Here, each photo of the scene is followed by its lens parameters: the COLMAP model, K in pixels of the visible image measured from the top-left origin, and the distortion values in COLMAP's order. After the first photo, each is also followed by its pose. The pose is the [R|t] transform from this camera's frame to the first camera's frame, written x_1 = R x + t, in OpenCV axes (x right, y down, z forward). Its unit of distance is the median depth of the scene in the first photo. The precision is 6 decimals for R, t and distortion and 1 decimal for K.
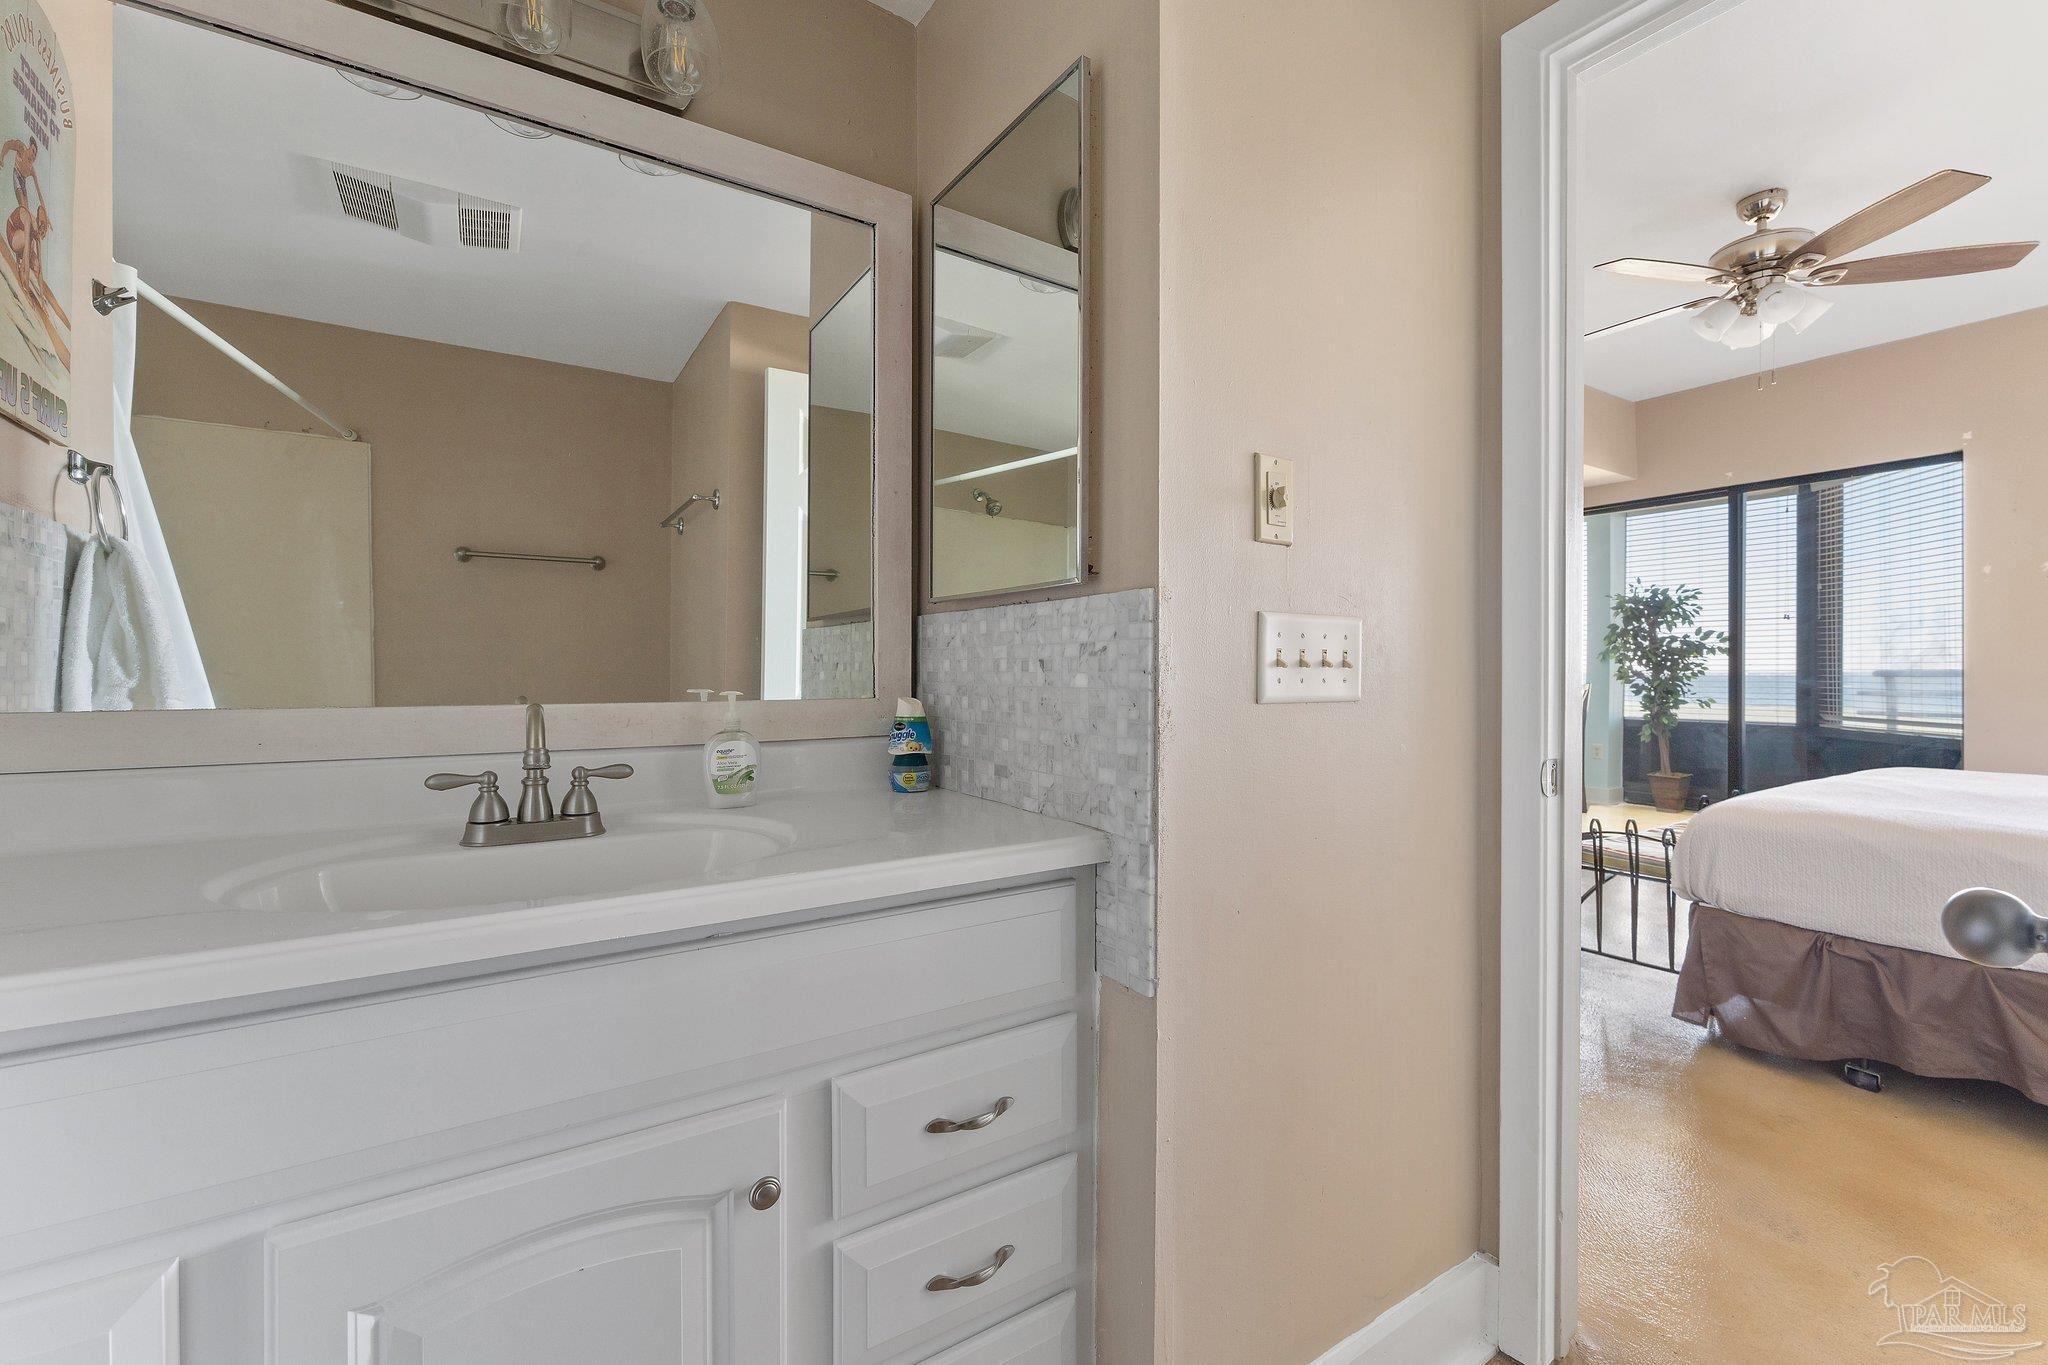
lens RADIAL K [[843.3, 0, 1019.1], [0, 843.3, 680.5], [0, 0, 1]] dist [-0.002351, -0.000251]
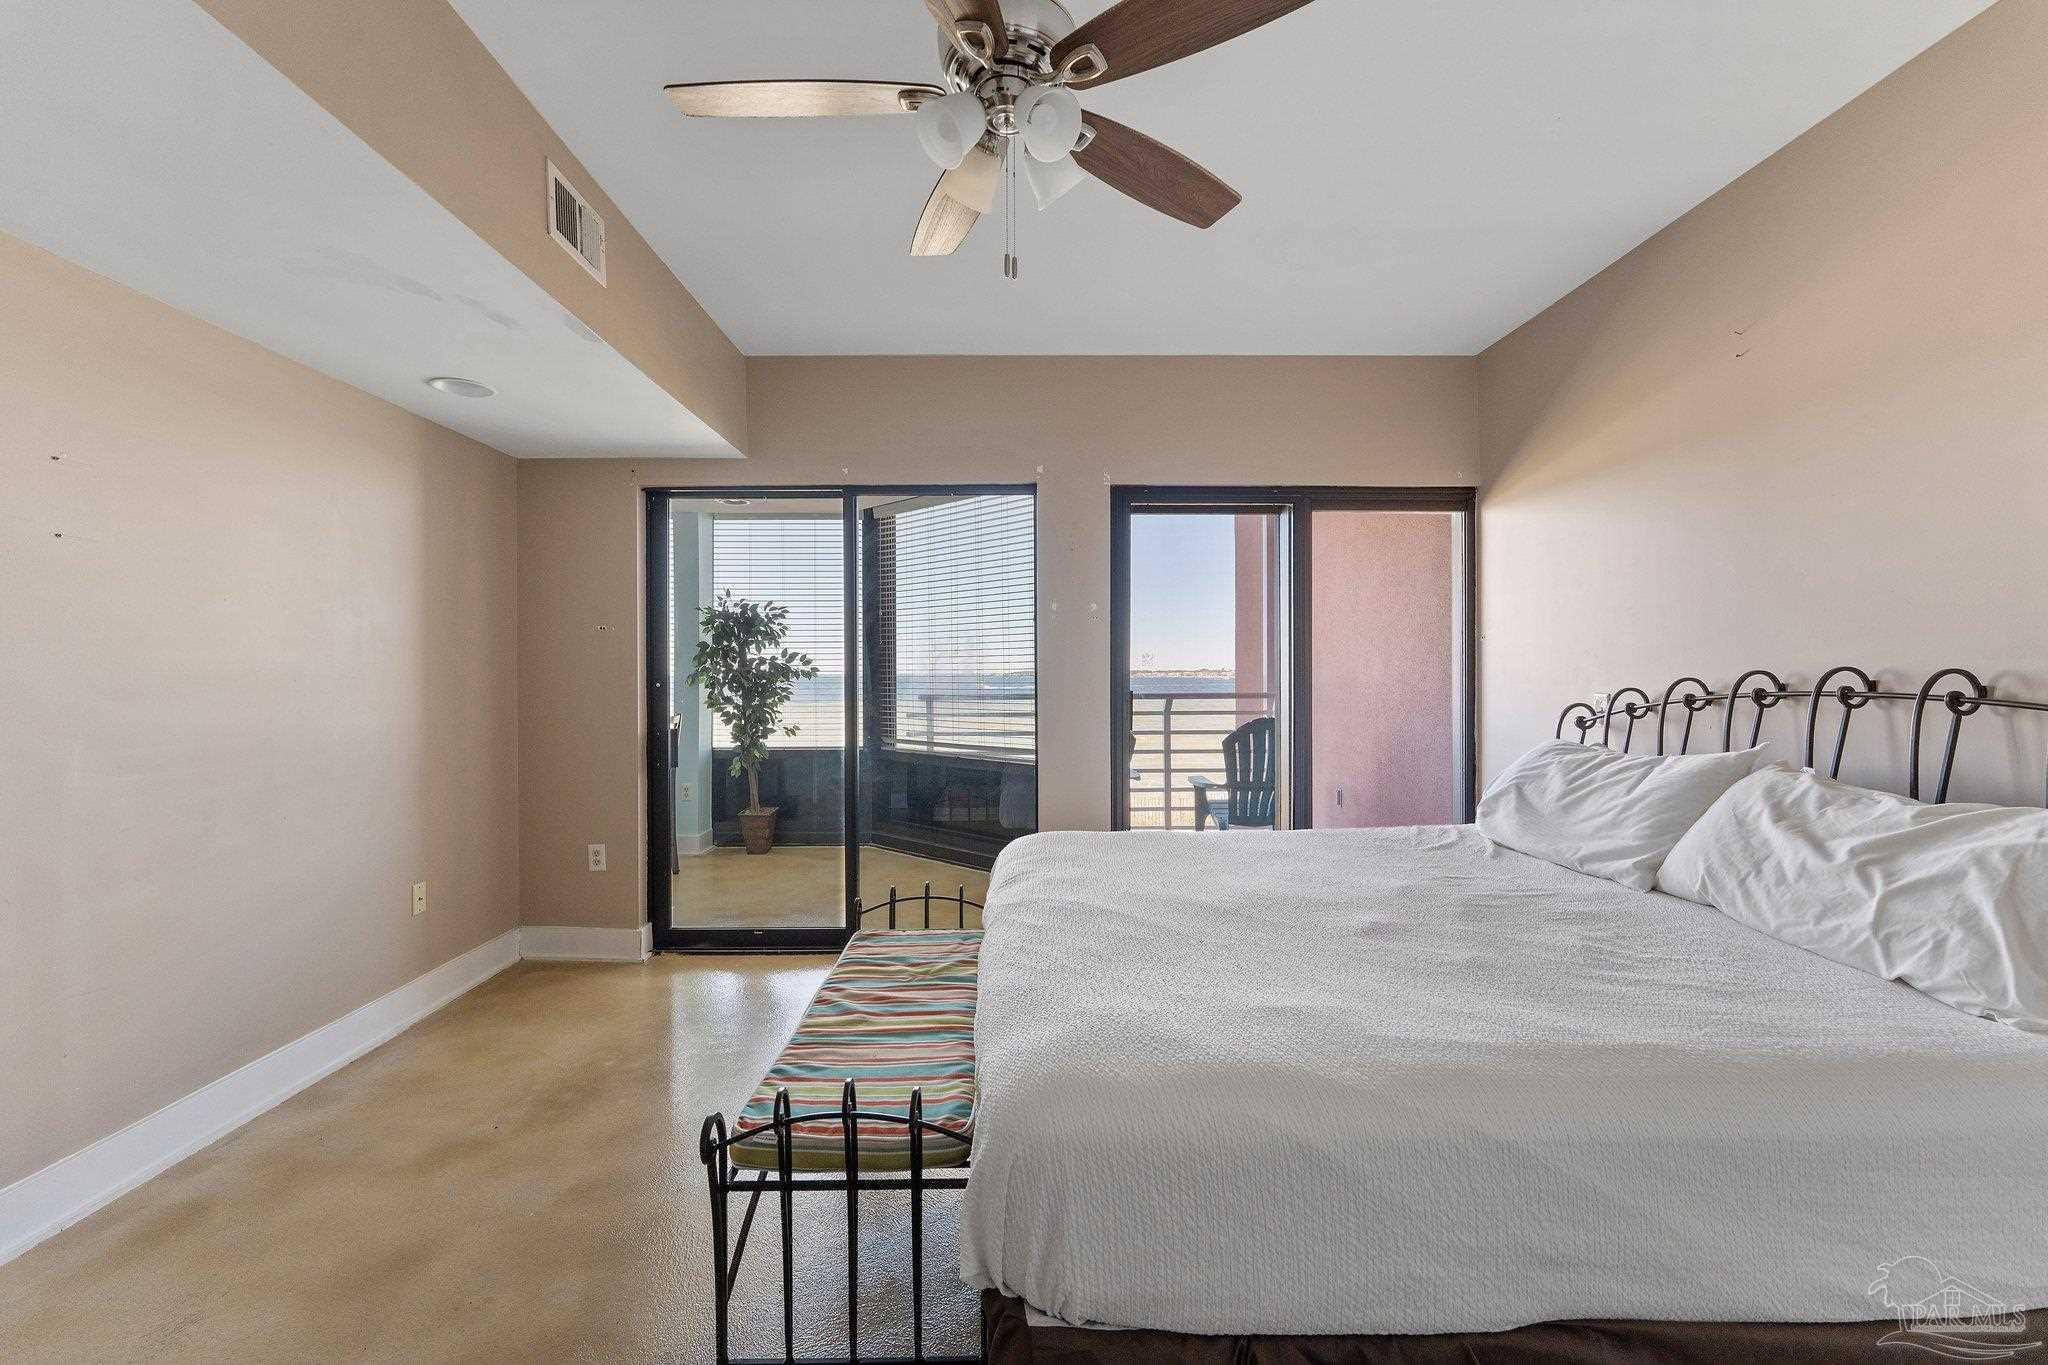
lens RADIAL K [[843.3, 0, 1019.1], [0, 843.3, 680.5], [0, 0, 1]] dist [-0.002351, -0.000251]
pose [[0.535053, -0.007385, 0.844786, 0.164300], [0.011369, 0.999934, 0.001541, -0.026923], [-0.844742, 0.008780, 0.535101, 0.288066]]
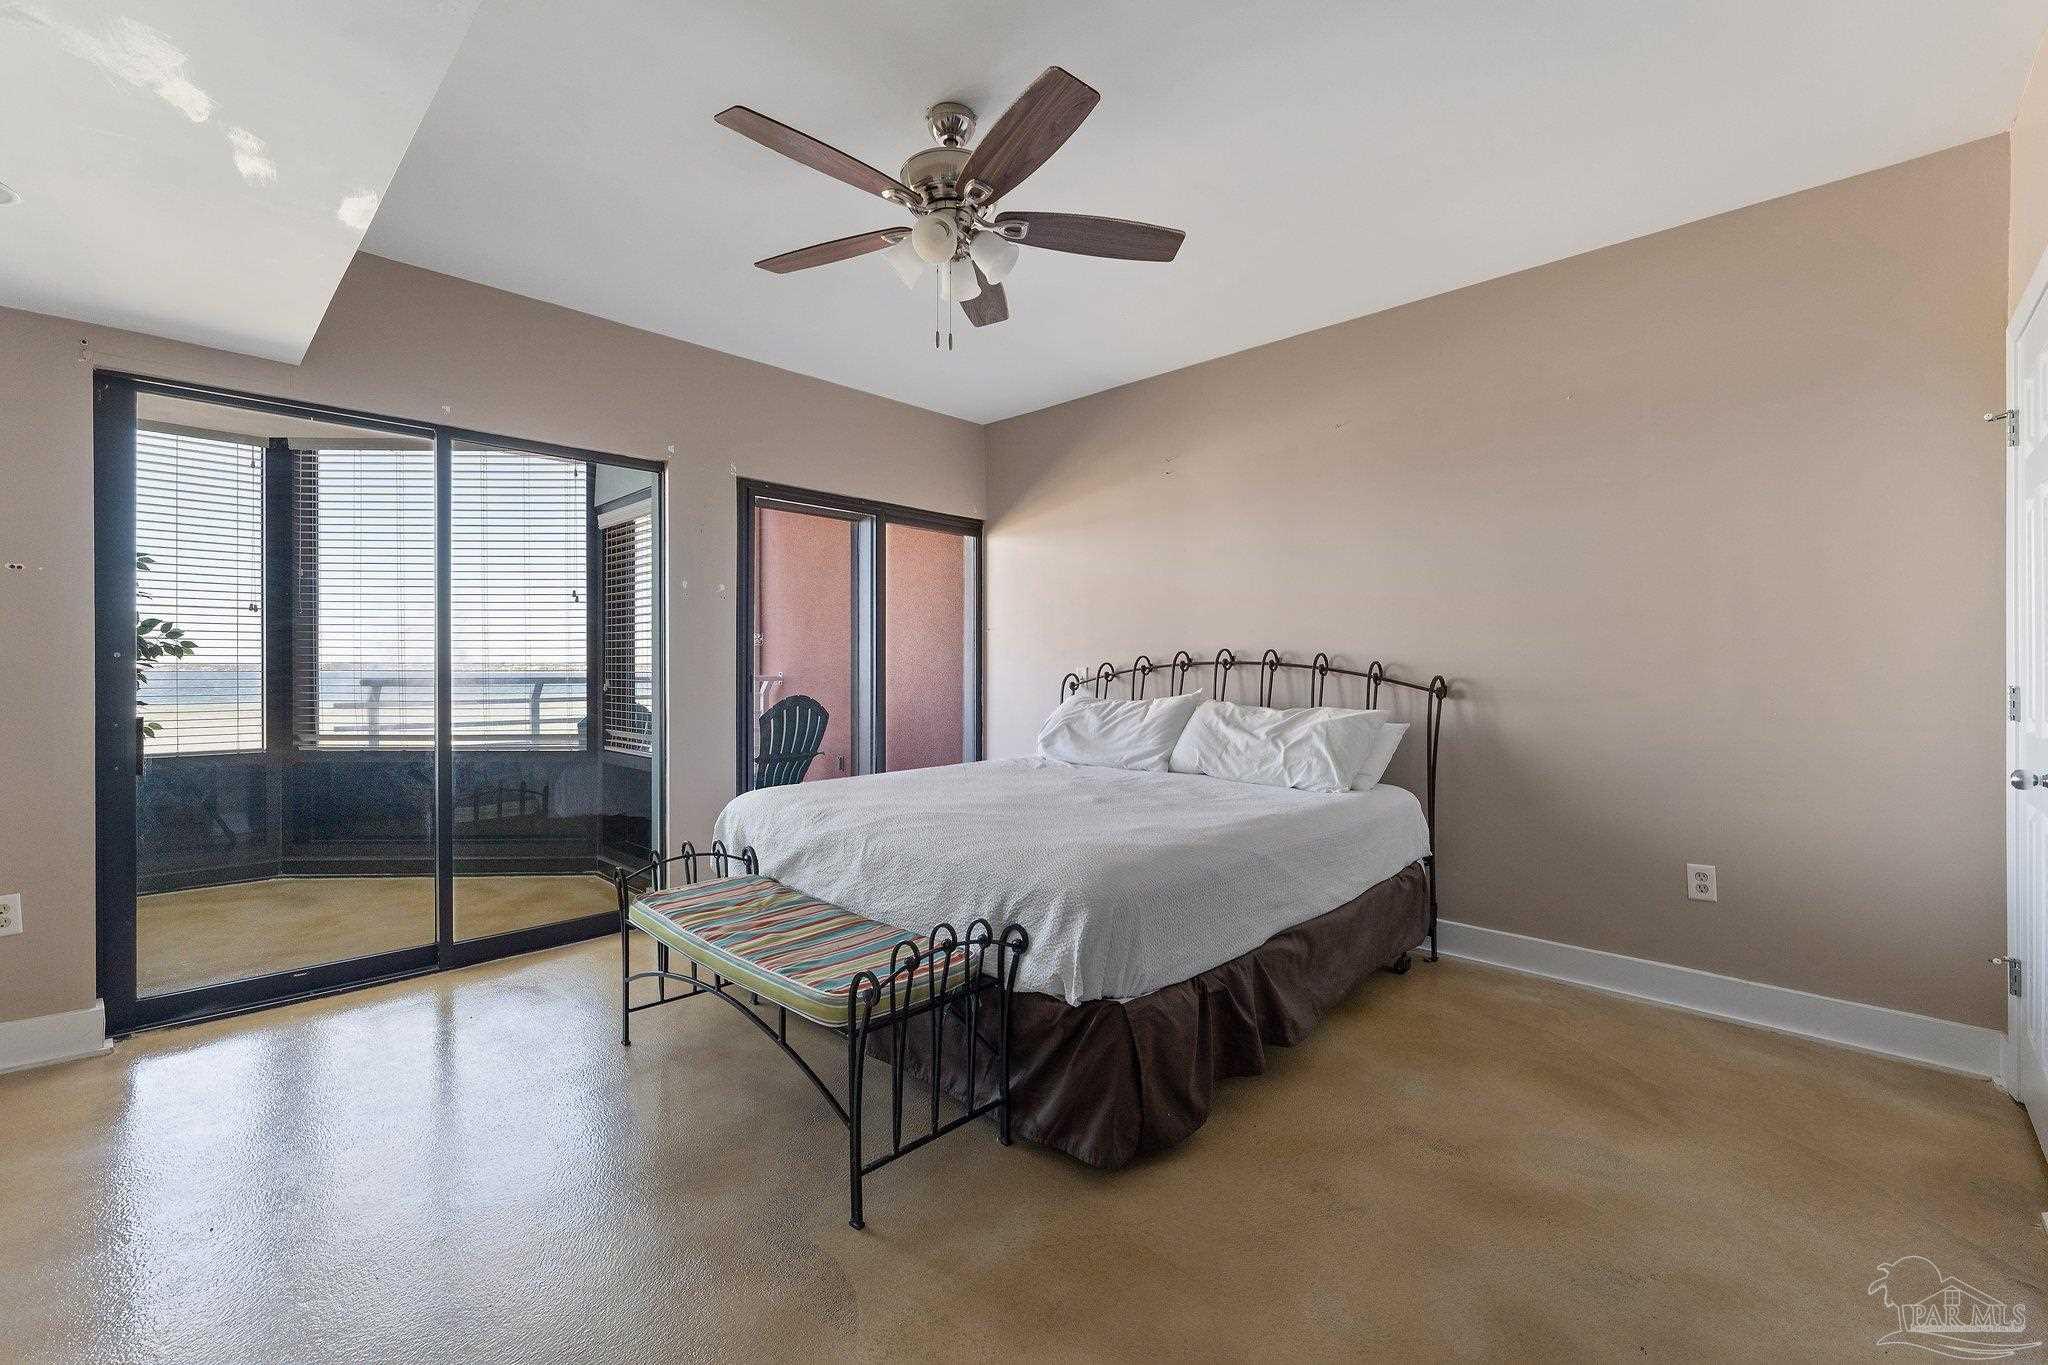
lens RADIAL K [[854.2, 0, 1020.0], [0, 854.2, 672.6], [0, 0, 1]] dist [-0.000393, 0.000367]
pose [[-0.218520, -0.005074, 0.975819, 0.021958], [0.008849, 0.999935, 0.007181, -0.016383], [-0.975792, 0.010204, -0.218461, 0.477228]]
